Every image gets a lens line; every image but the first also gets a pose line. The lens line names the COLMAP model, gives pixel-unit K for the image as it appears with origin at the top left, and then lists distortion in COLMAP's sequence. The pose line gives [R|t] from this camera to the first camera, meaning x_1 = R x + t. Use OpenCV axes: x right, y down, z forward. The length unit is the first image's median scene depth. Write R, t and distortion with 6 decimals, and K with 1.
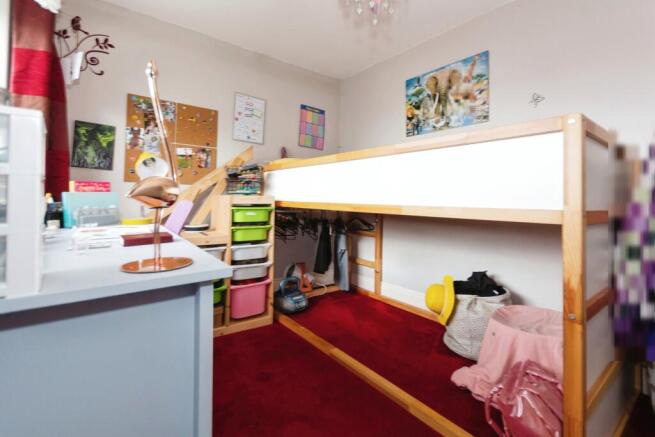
lens RADIAL K [[300.5, 0, 327.2], [0, 300.5, 191.5], [0, 0, 1]] dist [0.000546, 0.000060]
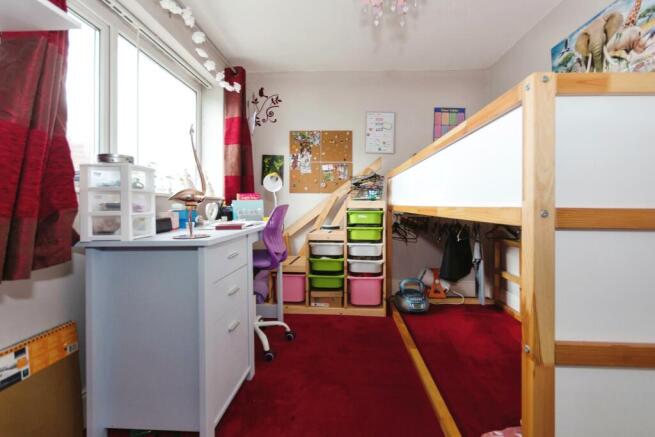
lens RADIAL K [[292.7, 0, 329.0], [0, 292.7, 202.1], [0, 0, 1]] dist [0.000495, 0.000041]
pose [[0.764011, -0.018370, -0.644941, 0.344205], [0.023768, 0.999717, -0.000319, 0.014933], [0.644765, -0.015085, 0.764232, 0.051199]]
